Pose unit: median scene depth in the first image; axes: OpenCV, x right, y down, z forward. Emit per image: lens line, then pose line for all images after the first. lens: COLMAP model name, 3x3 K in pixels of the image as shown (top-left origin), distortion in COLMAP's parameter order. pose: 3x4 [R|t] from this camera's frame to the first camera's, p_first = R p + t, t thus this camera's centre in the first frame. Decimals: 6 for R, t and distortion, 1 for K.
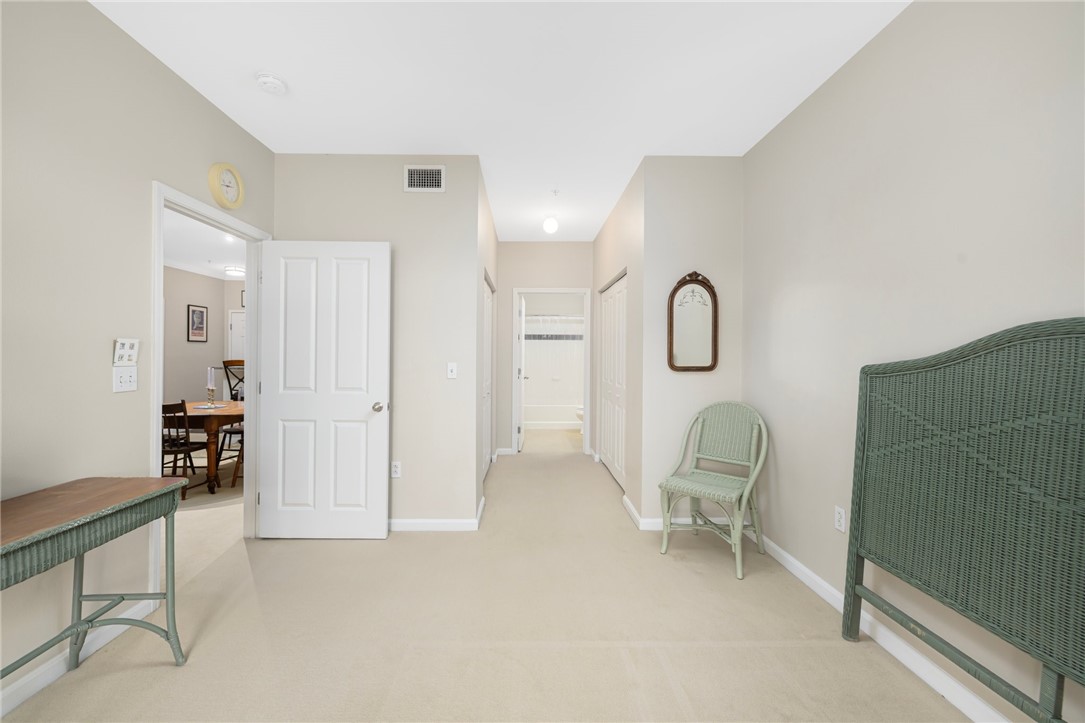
lens RADIAL K [[462.4, 0, 535.0], [0, 462.4, 355.3], [0, 0, 1]] dist [-0.000363, -0.000141]
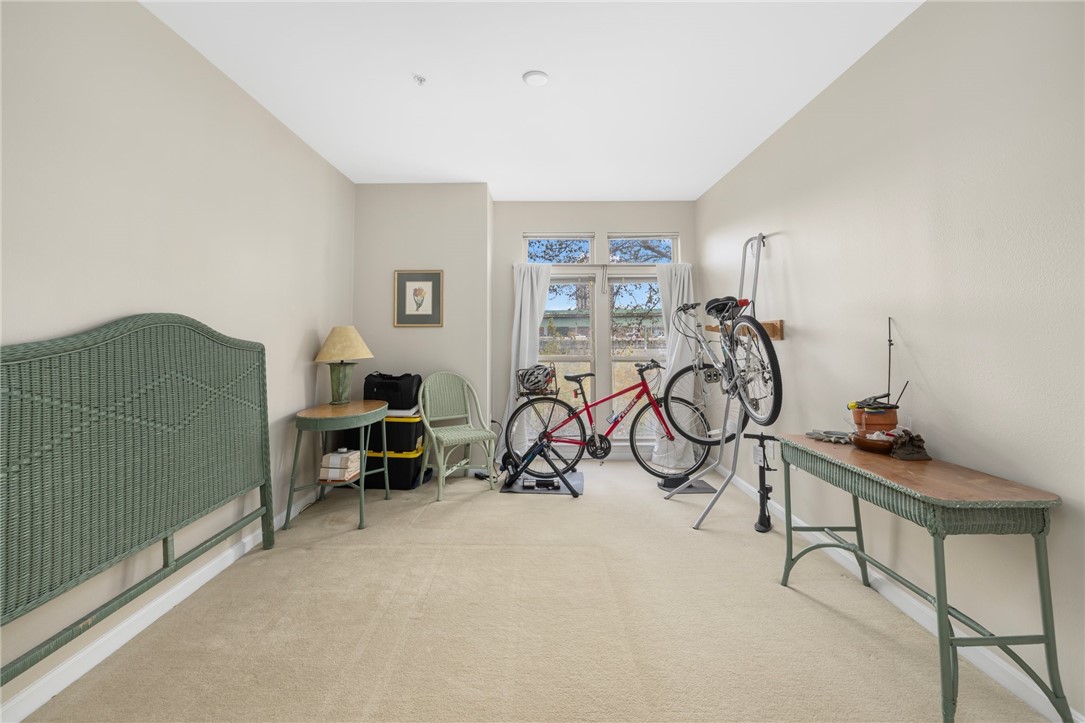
lens RADIAL K [[476.8, 0, 539.0], [0, 476.8, 313.1], [0, 0, 1]] dist [-0.001067, -0.000316]
pose [[-0.999887, -0.003093, 0.014693, -0.099462], [-0.003876, 0.998556, -0.053578, 0.002541], [-0.014506, -0.053629, -0.998456, 1.636822]]
